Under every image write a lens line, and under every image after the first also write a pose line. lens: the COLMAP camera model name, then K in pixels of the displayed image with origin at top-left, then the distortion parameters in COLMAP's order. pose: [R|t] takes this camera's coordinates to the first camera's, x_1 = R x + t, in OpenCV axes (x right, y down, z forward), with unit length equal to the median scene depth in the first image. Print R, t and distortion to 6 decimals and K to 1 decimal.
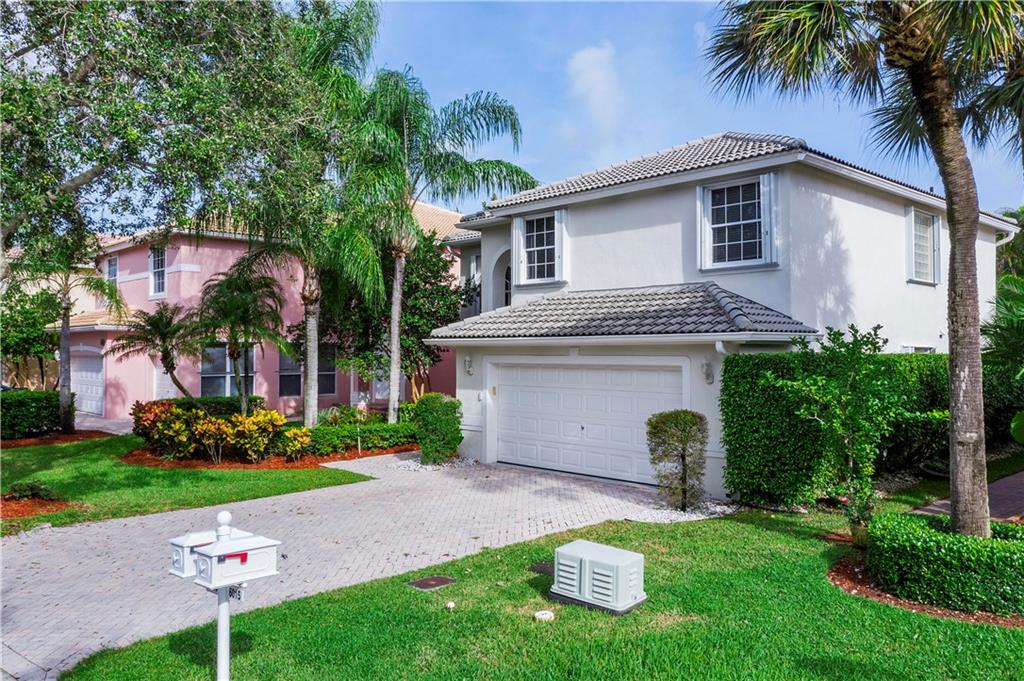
lens RADIAL K [[806.5, 0, 516.8], [0, 806.5, 337.2], [0, 0, 1]] dist [0.012413, -0.001300]
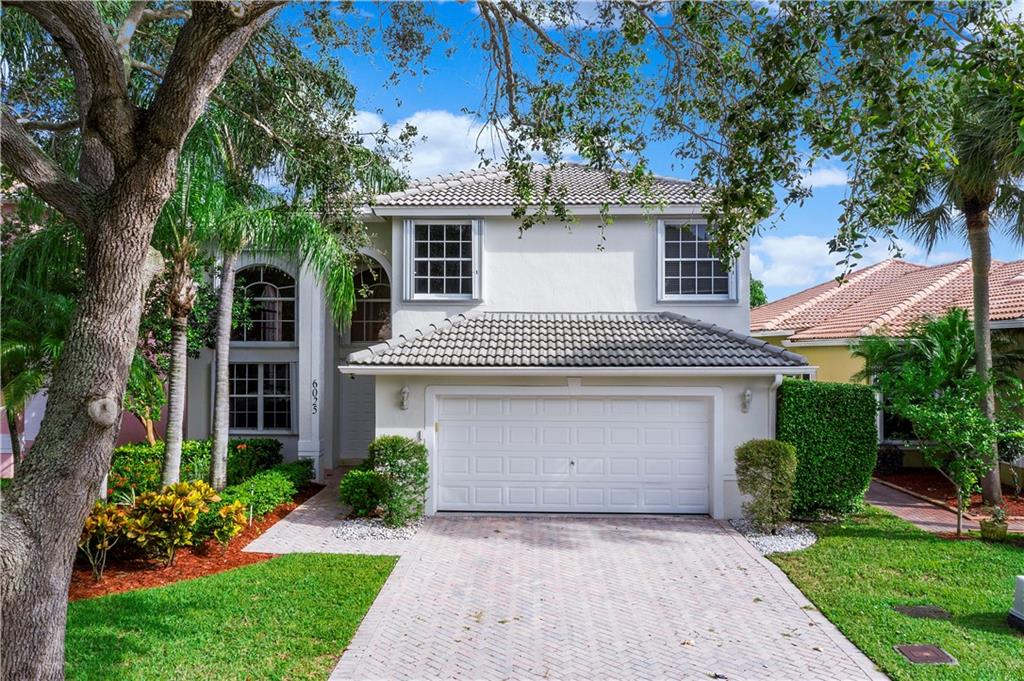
lens RADIAL K [[806.5, 0, 510.4], [0, 806.5, 346.1], [0, 0, 1]] dist [0.012413, -0.001300]
pose [[0.707319, 0.007645, 0.706854, -0.634845], [-0.015190, 0.999875, 0.004386, -0.025924], [-0.706732, -0.013839, 0.707346, 0.396394]]
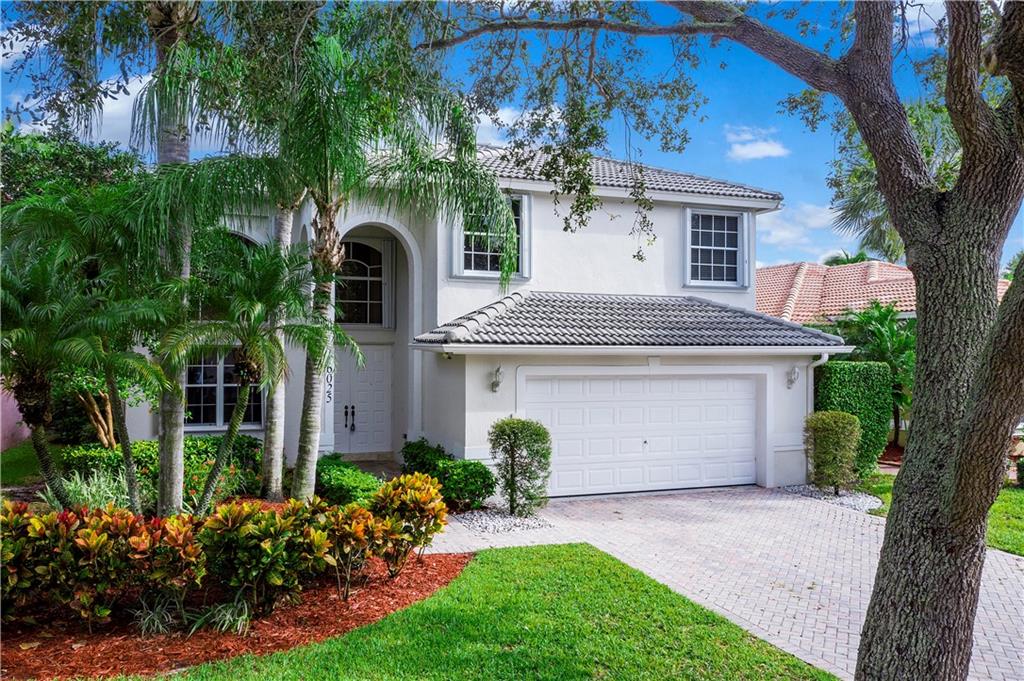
lens RADIAL K [[806.5, 0, 517.1], [0, 806.5, 340.8], [0, 0, 1]] dist [0.012413, -0.001300]
pose [[0.378721, 0.013968, 0.925406, -0.855924], [-0.019876, 0.999778, -0.006957, 0.004016], [-0.925298, -0.015759, 0.378914, 0.790240]]
